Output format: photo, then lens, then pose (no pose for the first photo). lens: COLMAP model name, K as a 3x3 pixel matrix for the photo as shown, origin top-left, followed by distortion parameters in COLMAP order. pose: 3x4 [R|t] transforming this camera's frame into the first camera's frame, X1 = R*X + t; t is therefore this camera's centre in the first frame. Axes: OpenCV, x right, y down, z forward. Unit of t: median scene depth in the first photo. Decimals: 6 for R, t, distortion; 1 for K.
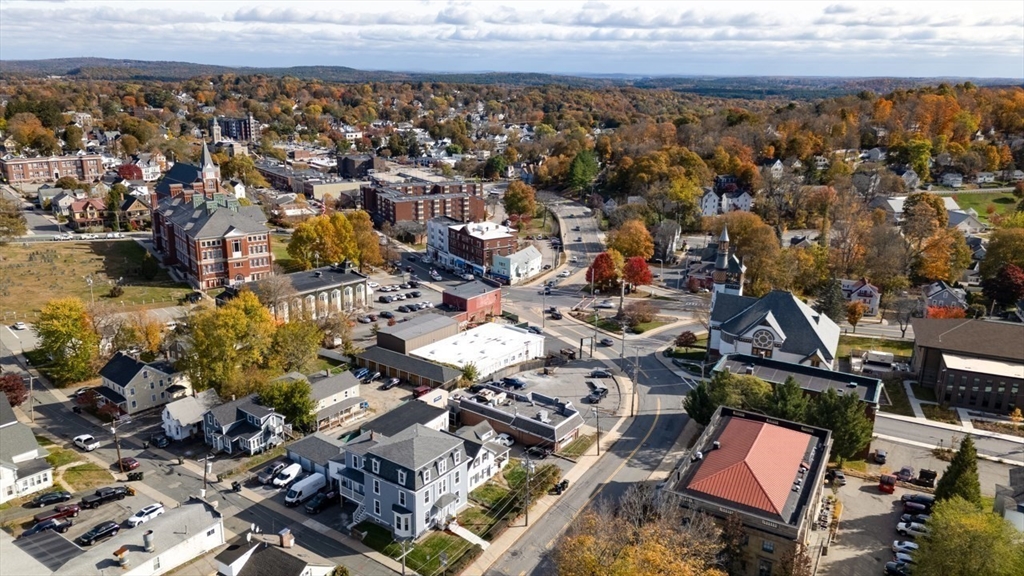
lens RADIAL K [[745.8, 0, 512.0], [0, 745.8, 288.0], [0, 0, 1]] dist [0.099729, -0.106006]
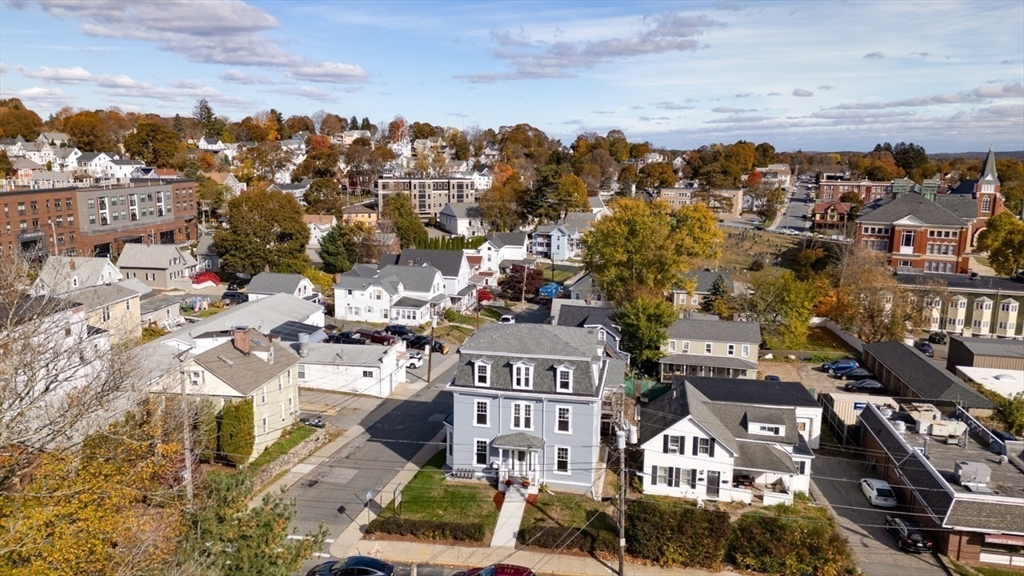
lens RADIAL K [[745.8, 0, 512.0], [0, 745.8, 288.0], [0, 0, 1]] dist [0.099729, -0.106006]
pose [[0.429380, 0.151380, -0.890347, 0.236716], [-0.257303, 0.965500, 0.040071, 0.098016], [0.865695, 0.211883, 0.453517, 0.460487]]
